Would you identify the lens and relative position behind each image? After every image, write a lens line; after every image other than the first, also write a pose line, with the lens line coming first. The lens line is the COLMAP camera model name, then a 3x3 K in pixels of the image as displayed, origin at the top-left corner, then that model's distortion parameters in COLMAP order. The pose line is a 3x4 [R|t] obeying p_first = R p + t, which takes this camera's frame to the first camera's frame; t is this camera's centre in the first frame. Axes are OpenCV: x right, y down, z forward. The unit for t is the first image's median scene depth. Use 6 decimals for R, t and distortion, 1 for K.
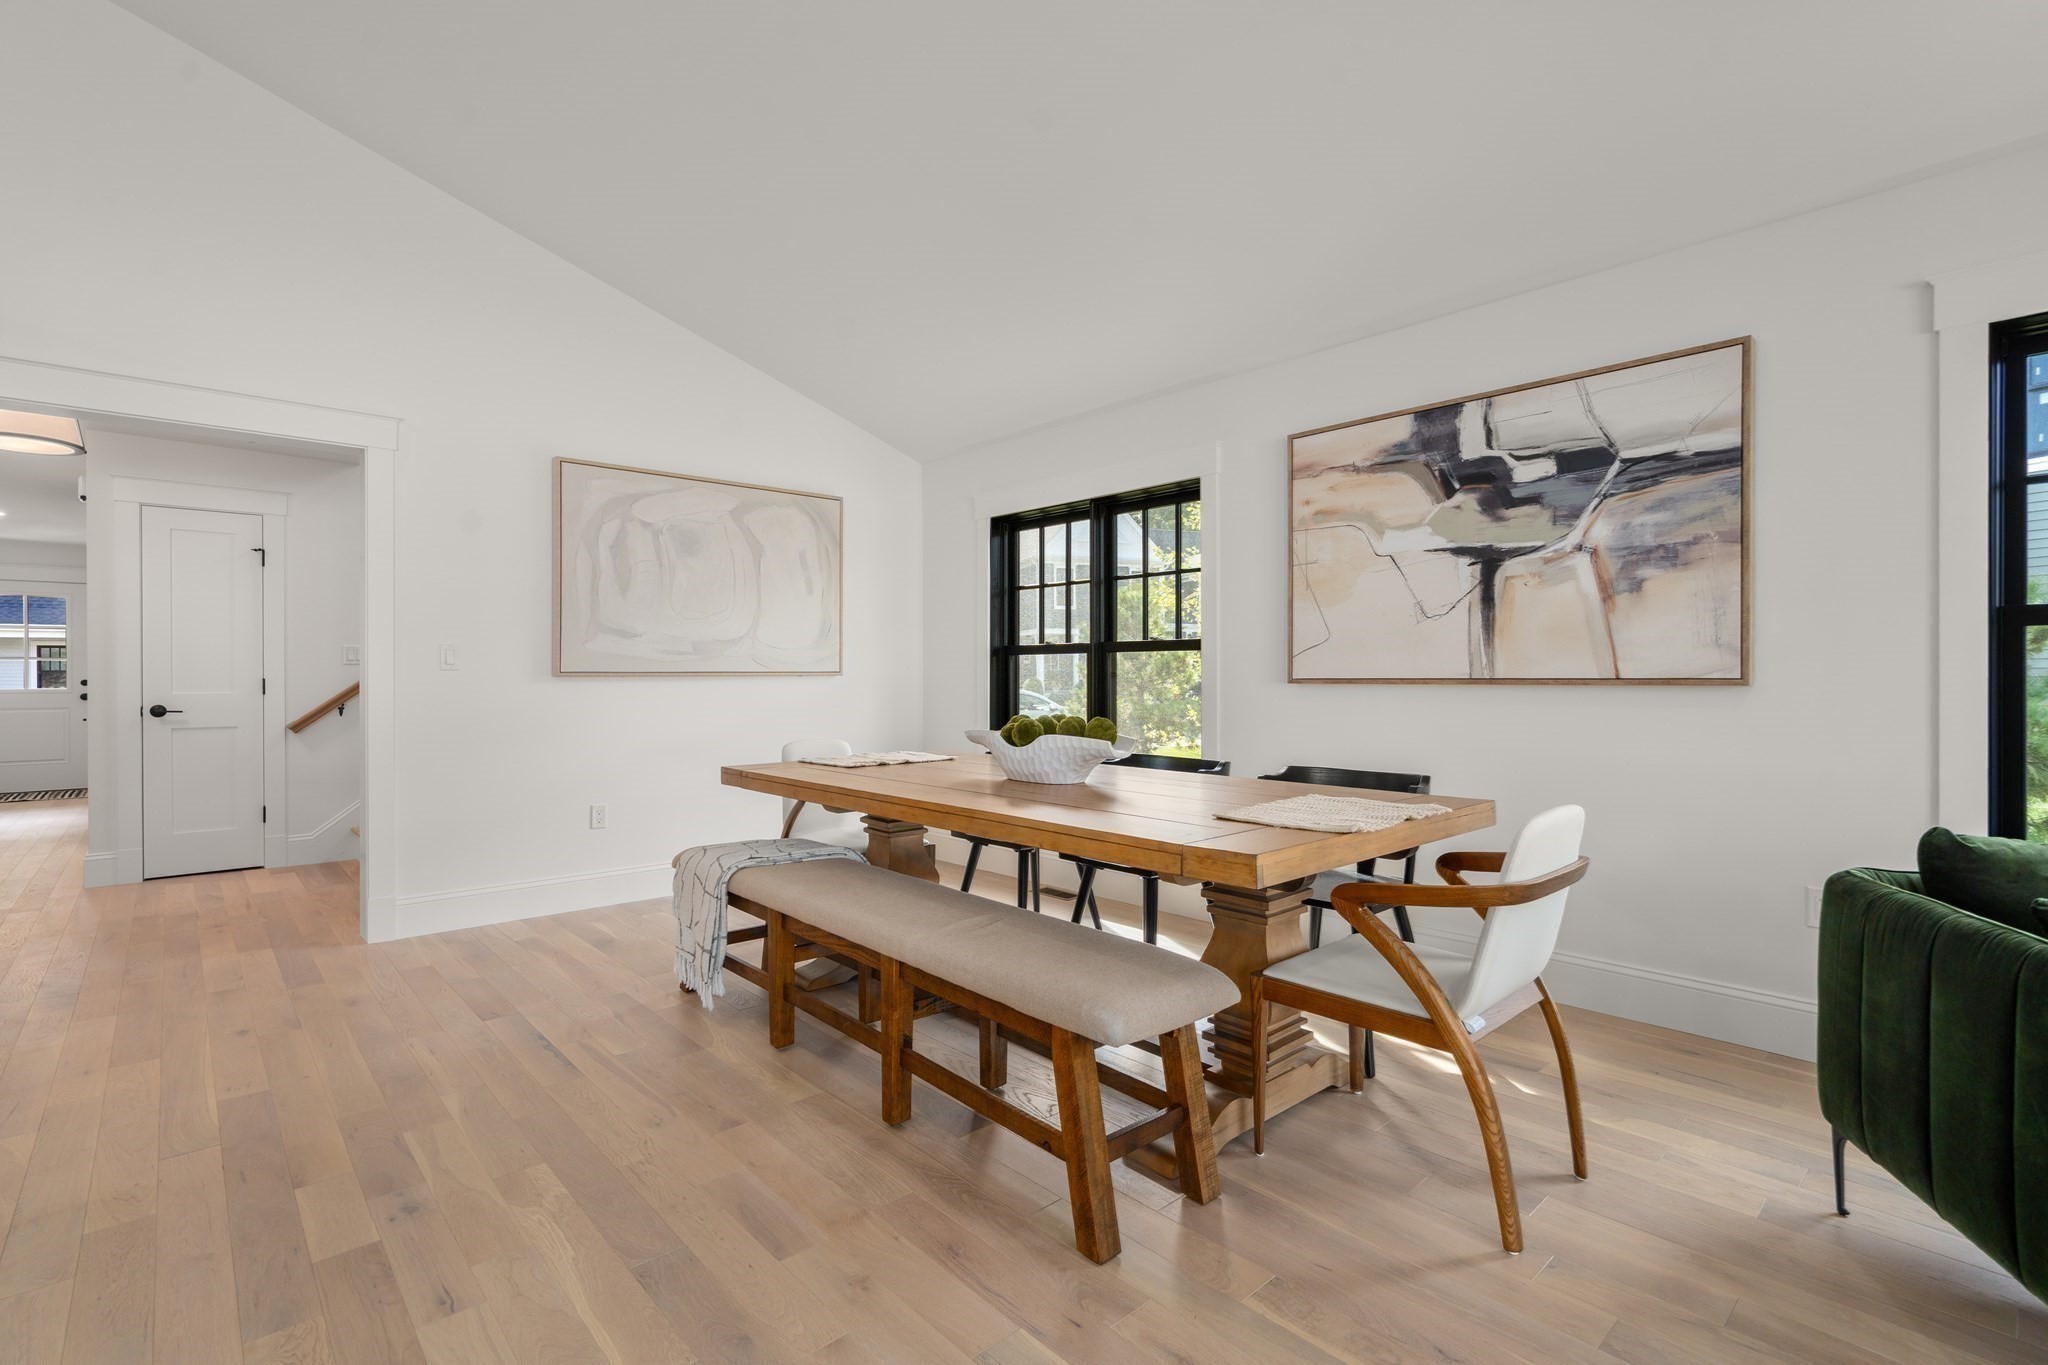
lens RADIAL K [[933.7, 0, 1037.9], [0, 933.7, 667.8], [0, 0, 1]] dist [-0.005263, 0.003590]
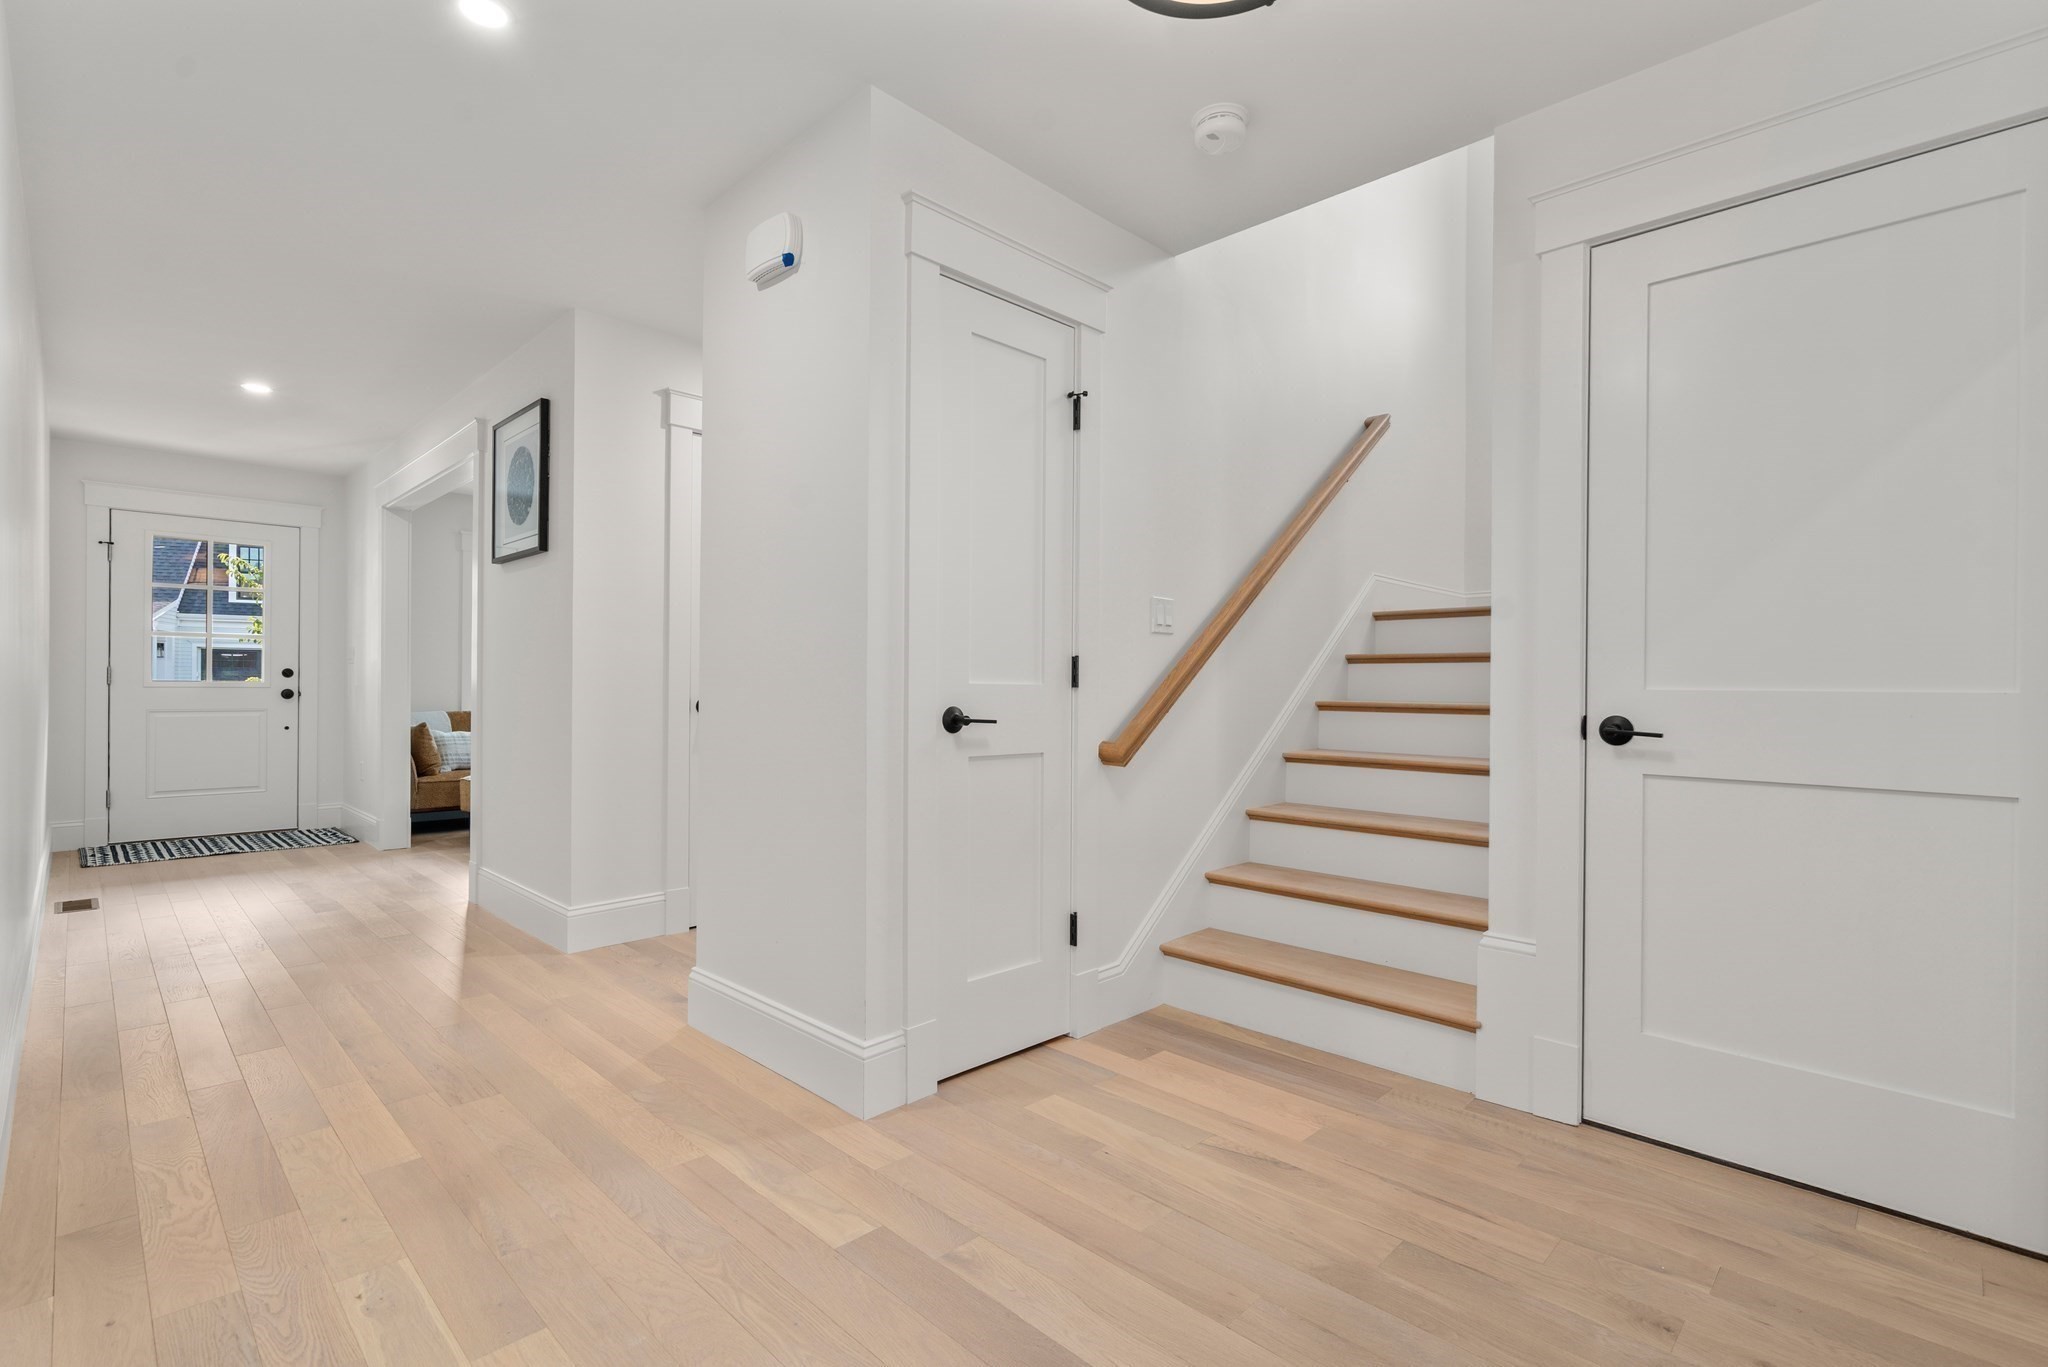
lens RADIAL K [[933.7, 0, 1052.9], [0, 933.7, 667.0], [0, 0, 1]] dist [-0.005263, 0.003590]
pose [[0.998146, 0.016831, 0.058484, -1.260268], [-0.015406, 0.999575, -0.024729, 0.047452], [-0.058875, 0.023782, 0.997982, 0.753370]]
